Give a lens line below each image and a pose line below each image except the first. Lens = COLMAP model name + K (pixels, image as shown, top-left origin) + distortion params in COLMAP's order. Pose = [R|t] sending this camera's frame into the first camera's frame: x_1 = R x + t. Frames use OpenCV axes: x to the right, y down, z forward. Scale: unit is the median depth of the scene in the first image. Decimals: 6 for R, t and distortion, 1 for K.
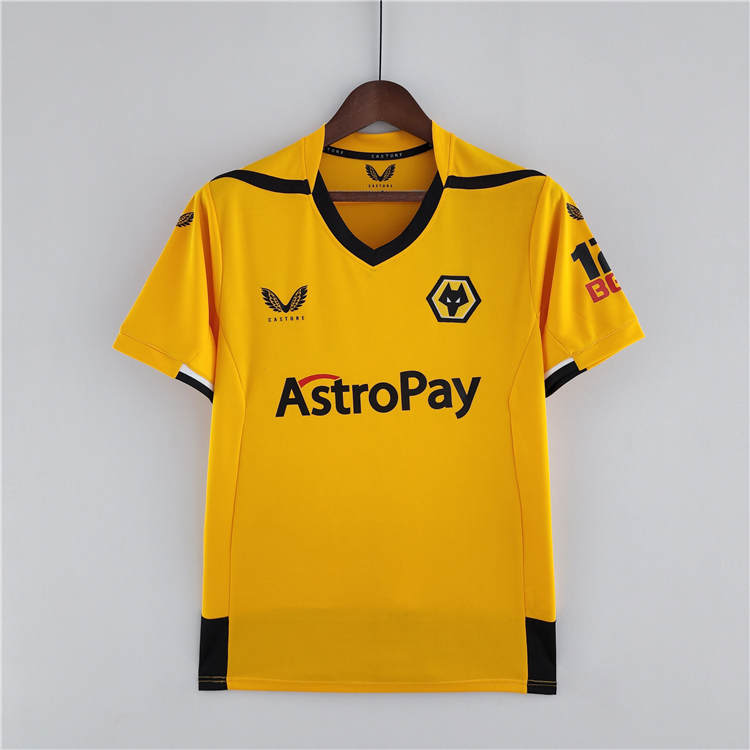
lens RADIAL K [[677.7, 0, 373.1], [0, 677.7, 378.3], [0, 0, 1]] dist [0.118737, -0.007165]
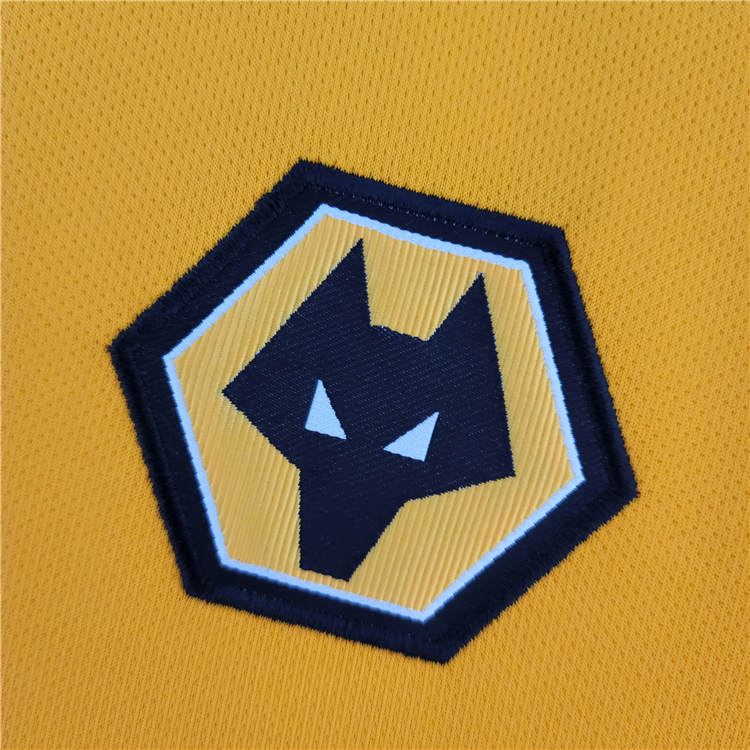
lens RADIAL K [[712.7, 0, 374.3], [0, 712.7, 374.0], [0, 0, 1]] dist [0.030365, 0.000000]
pose [[0.974180, 0.222227, 0.039848, 0.112479], [-0.216395, 0.969400, -0.115918, -0.109703], [-0.064389, 0.104302, 0.992459, 0.890779]]
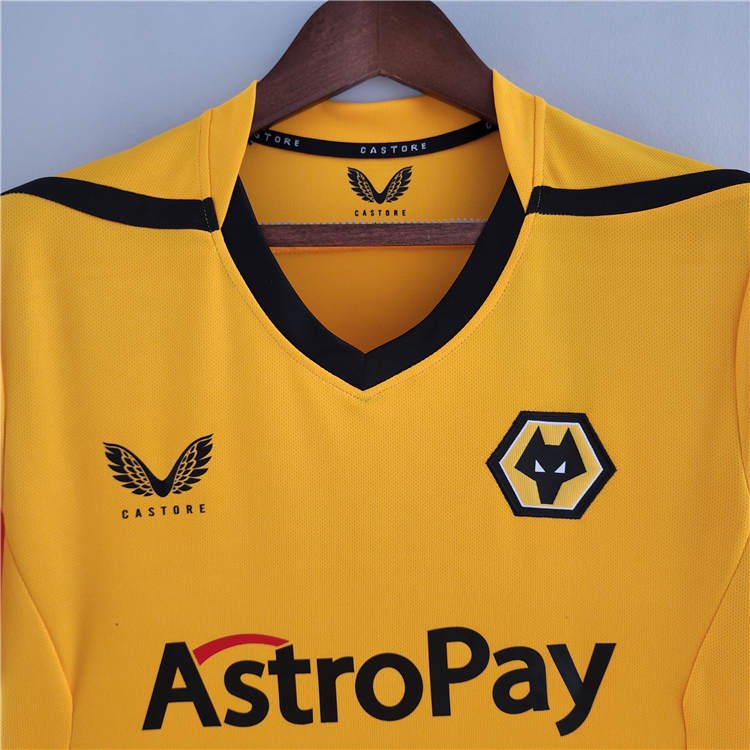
lens RADIAL K [[712.7, 0, 371.9], [0, 712.7, 379.4], [0, 0, 1]] dist [0.030365, 0.000000]
pose [[0.999707, -0.004540, -0.023776, 0.016402], [0.002856, 0.997513, -0.070419, -0.138544], [0.024036, 0.070330, 0.997234, 0.541174]]
